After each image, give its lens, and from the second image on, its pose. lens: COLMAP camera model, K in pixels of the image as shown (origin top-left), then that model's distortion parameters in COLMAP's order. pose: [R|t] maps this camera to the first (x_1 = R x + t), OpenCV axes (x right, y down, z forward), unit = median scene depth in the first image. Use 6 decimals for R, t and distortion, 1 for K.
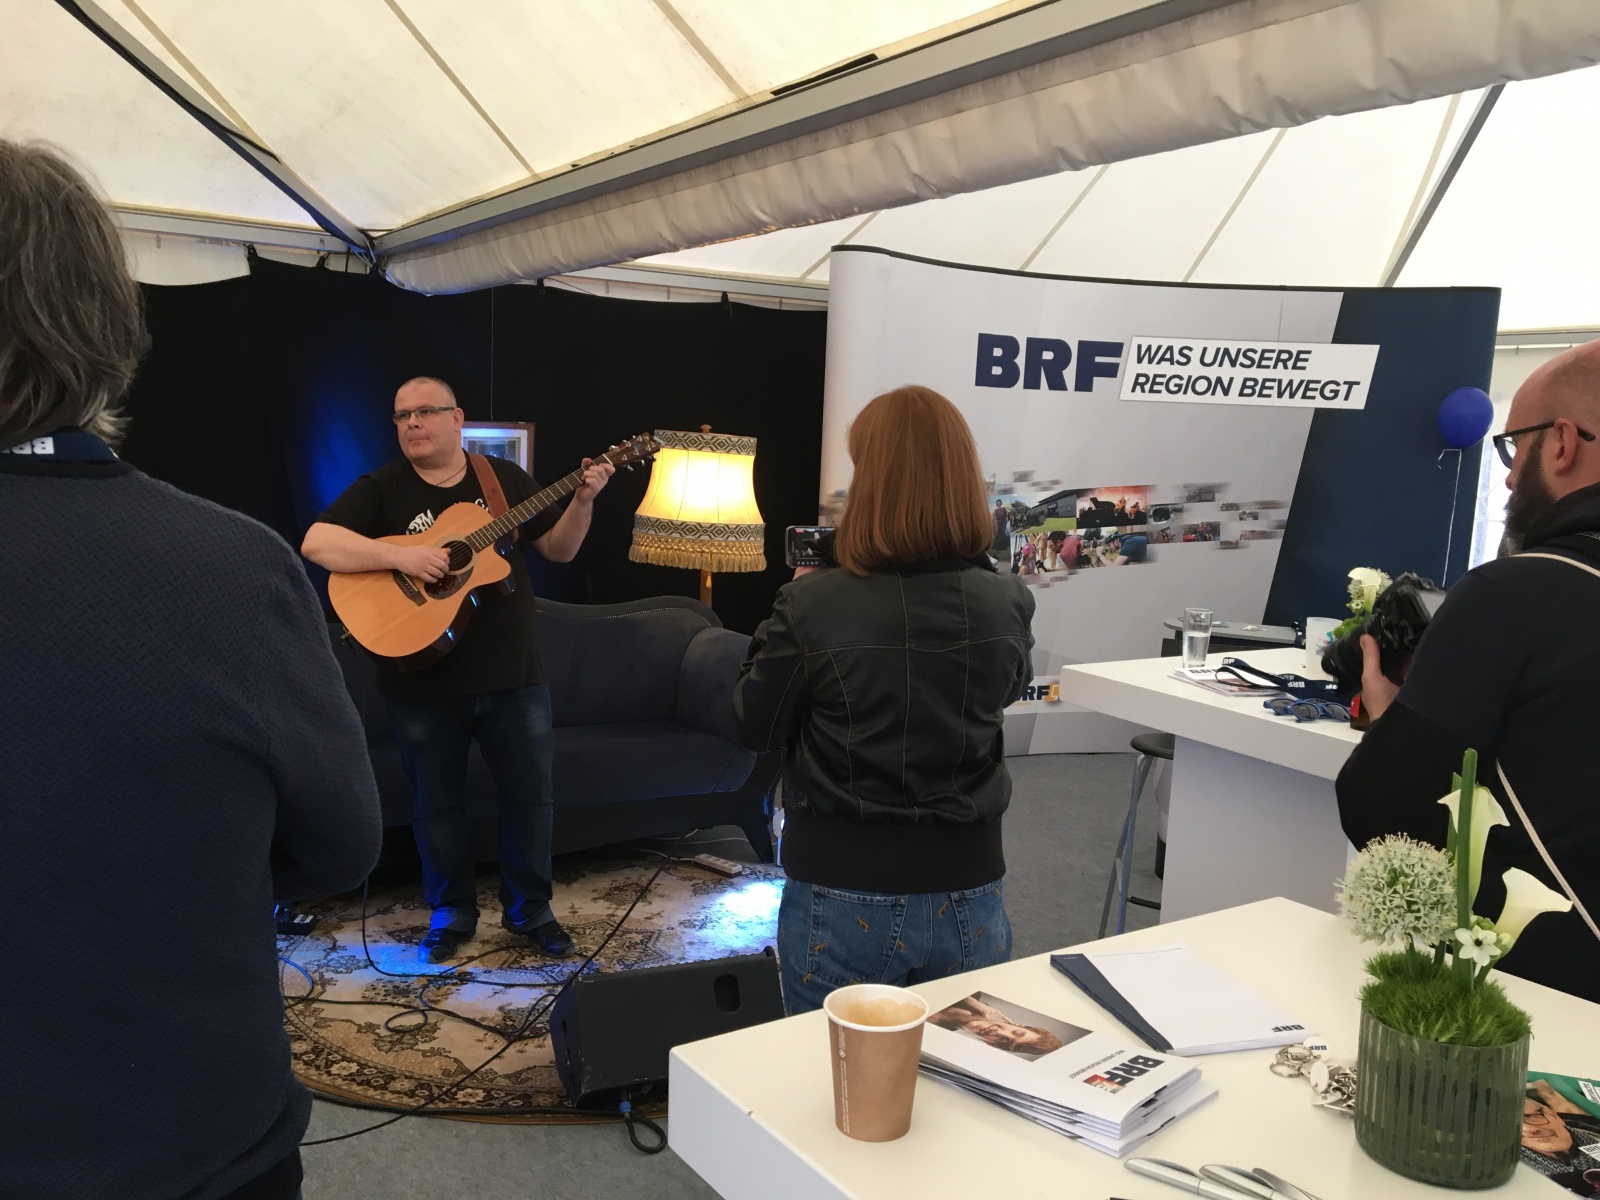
lens RADIAL K [[1346.7, 0, 800.1], [0, 1346.7, 597.8], [0, 0, 1]] dist [0.079911, -0.102384]
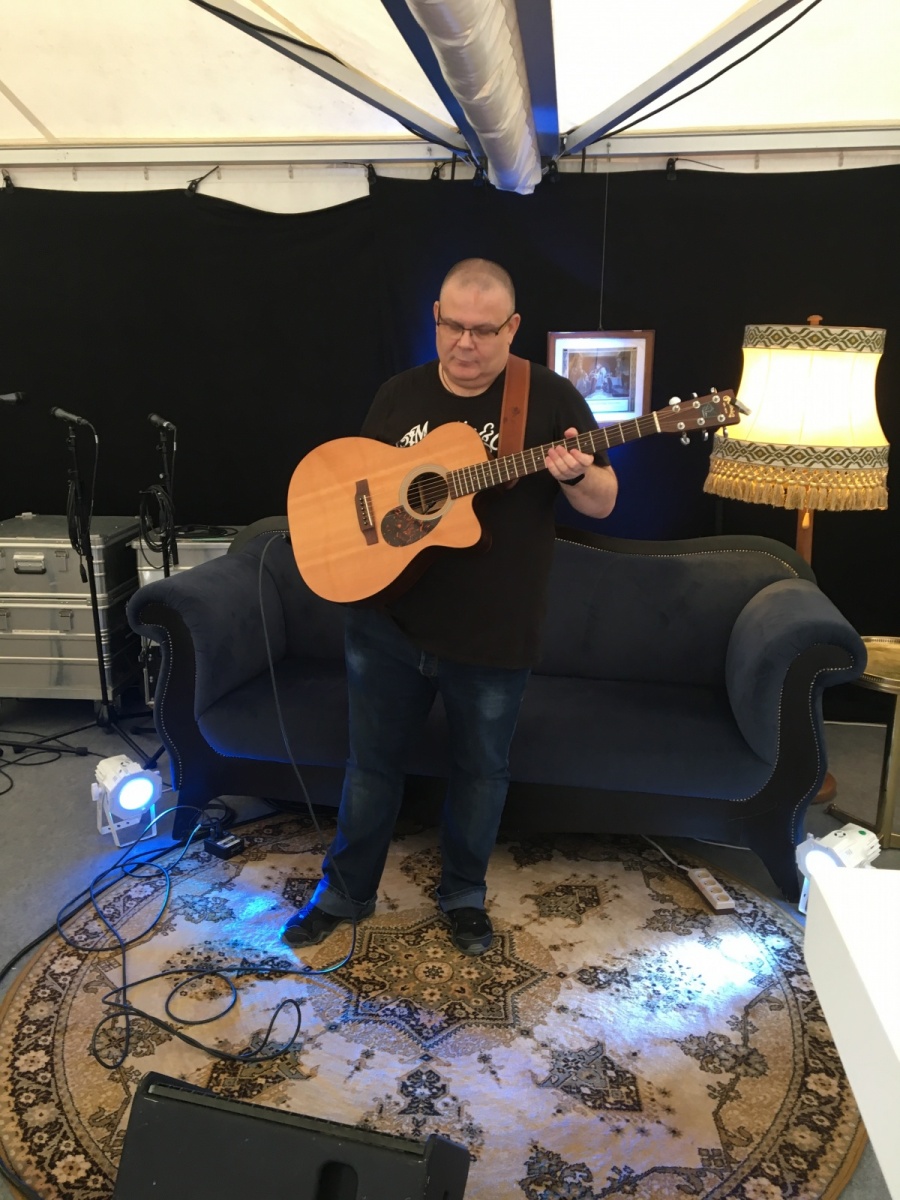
lens RADIAL K [[1010.1, 0, 452.1], [0, 1010.1, 596.0], [0, 0, 1]] dist [0.079911, -0.102384]
pose [[0.771786, 0.106963, -0.626822, 0.220421], [-0.052034, 0.993068, 0.105393, -0.028952], [0.633750, -0.048724, 0.772002, 0.594403]]
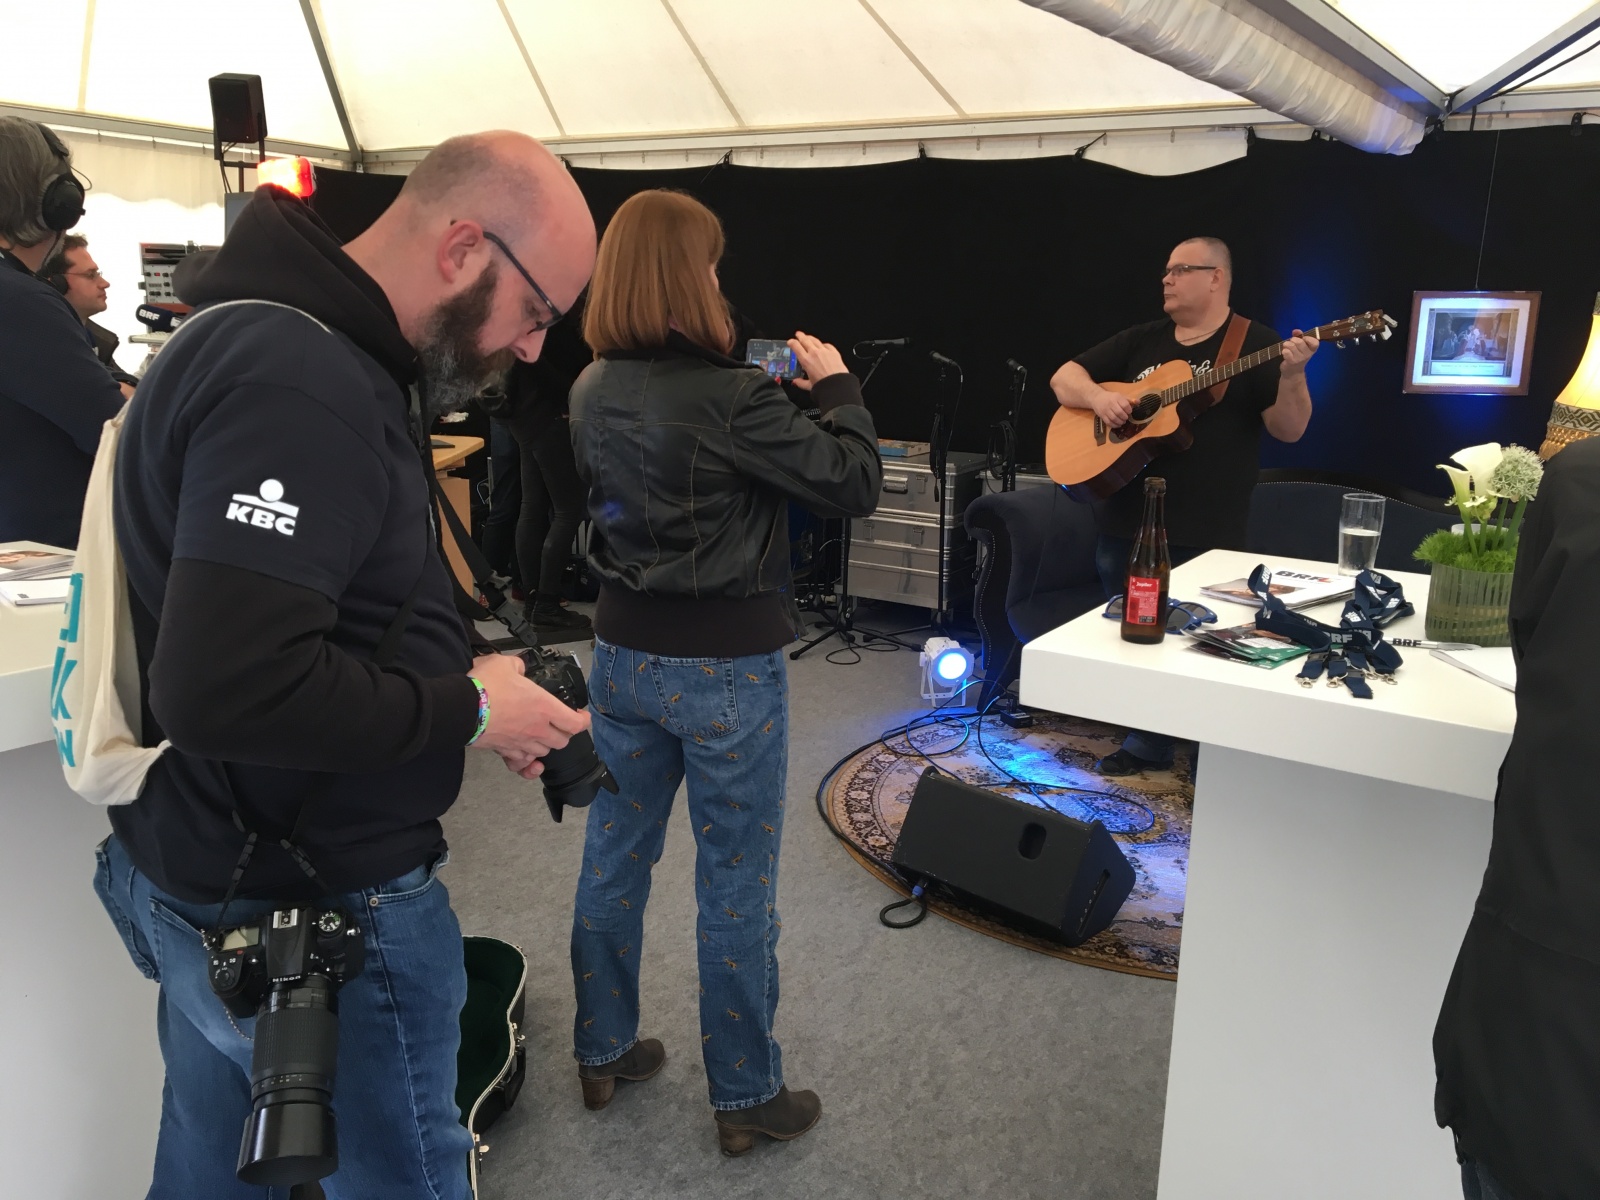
lens RADIAL K [[1346.7, 0, 793.0], [0, 1346.7, 595.5], [0, 0, 1]] dist [0.079911, -0.102384]
pose [[0.399060, 0.170355, -0.900961, 0.646119], [-0.125775, 0.983472, 0.130247, 0.006717], [0.908257, 0.061342, 0.413891, 0.363109]]
